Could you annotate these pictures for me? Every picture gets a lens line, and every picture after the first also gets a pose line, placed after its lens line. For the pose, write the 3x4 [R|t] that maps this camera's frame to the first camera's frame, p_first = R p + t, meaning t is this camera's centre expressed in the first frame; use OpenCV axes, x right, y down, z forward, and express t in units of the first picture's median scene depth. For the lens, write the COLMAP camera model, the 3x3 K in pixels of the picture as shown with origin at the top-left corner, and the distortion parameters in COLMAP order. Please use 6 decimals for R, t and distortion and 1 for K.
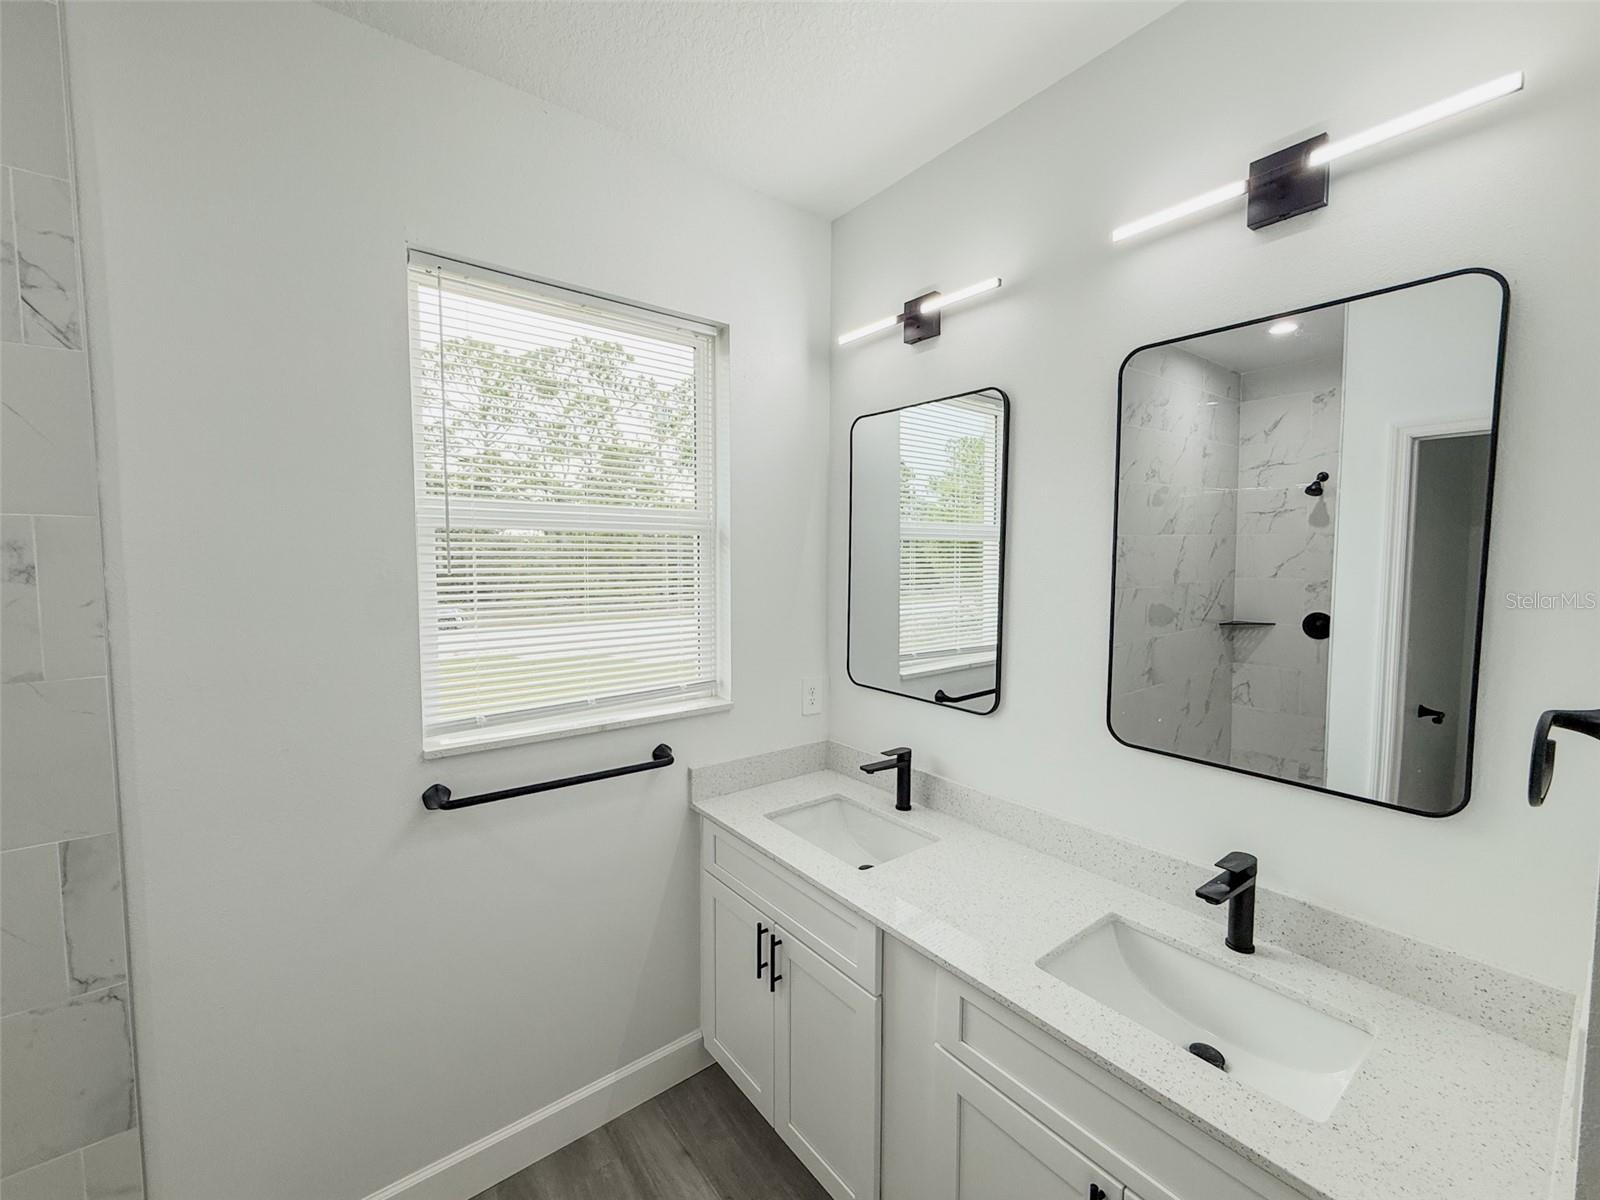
lens RADIAL K [[652.6, 0, 800.2], [0, 652.6, 599.6], [0, 0, 1]] dist [0.003003, 0.000028]
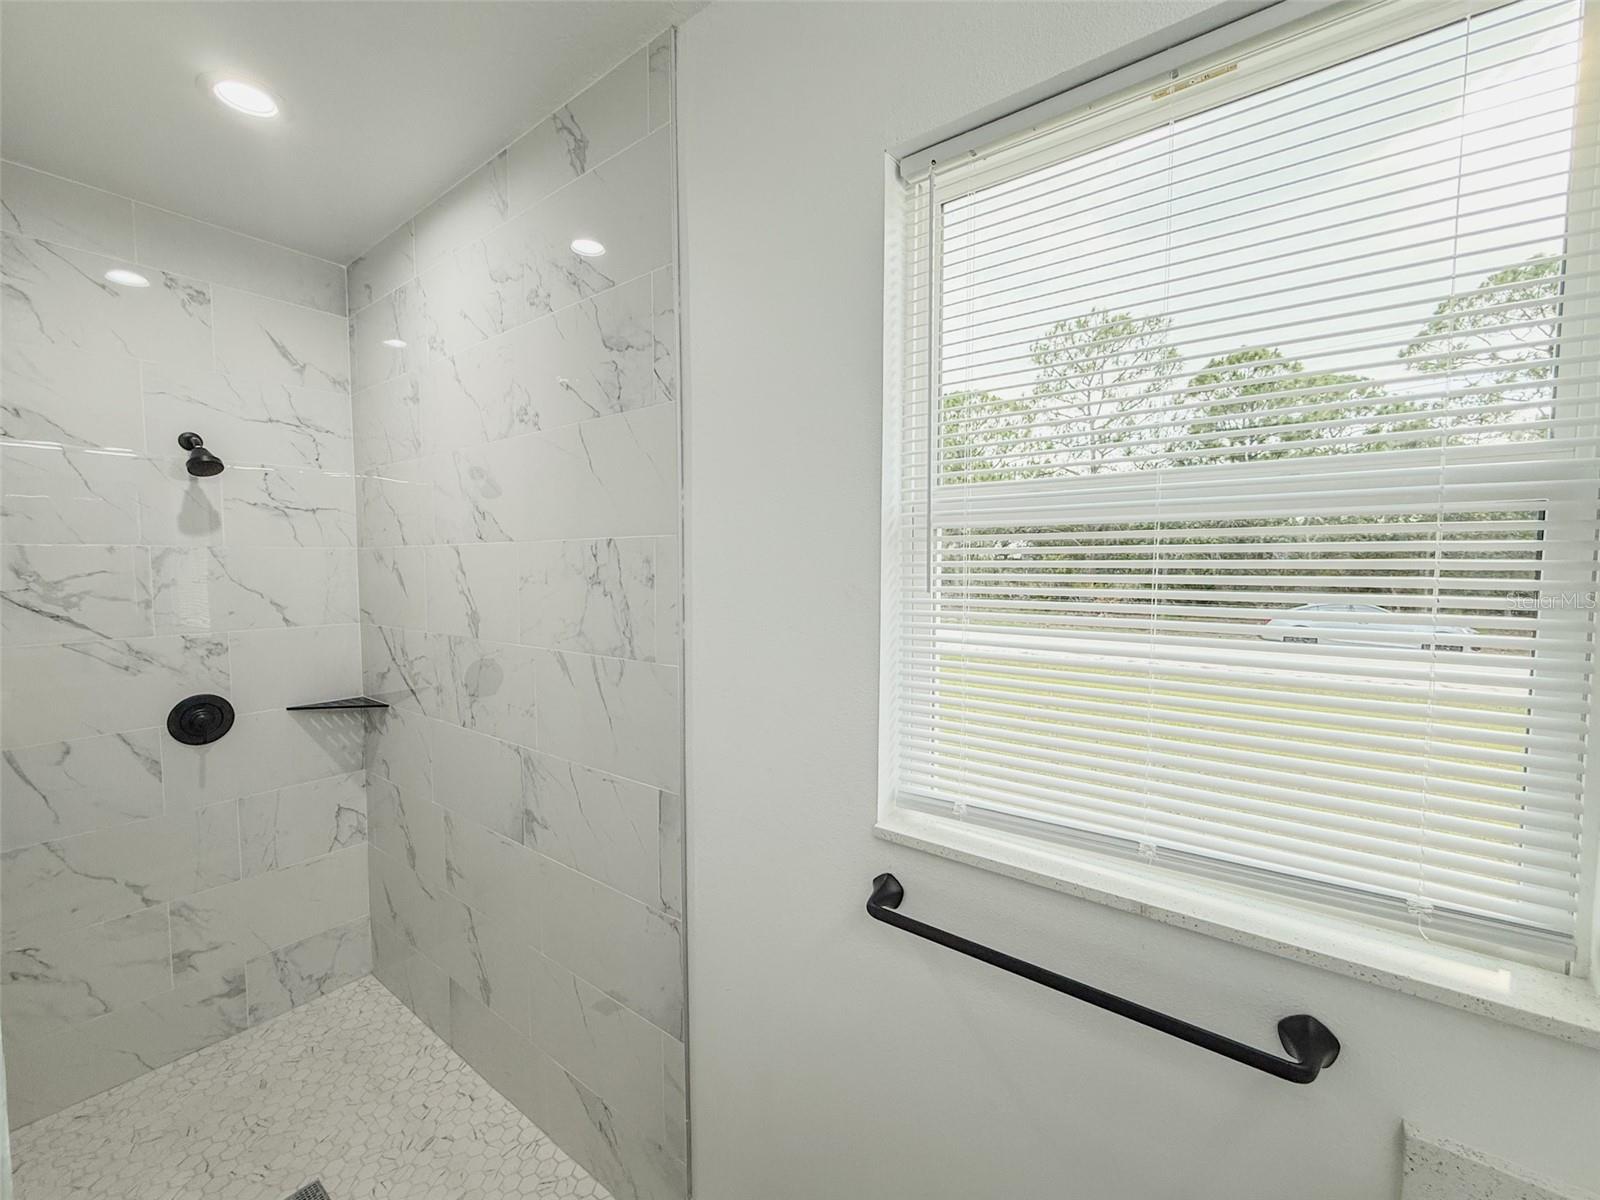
lens RADIAL K [[652.6, 0, 799.6], [0, 652.6, 603.8], [0, 0, 1]] dist [0.003003, 0.000028]
pose [[0.247299, 0.055193, -0.967366, 0.155200], [-0.063420, 0.997158, 0.040680, -0.060809], [0.966861, 0.051290, 0.250097, 0.887870]]
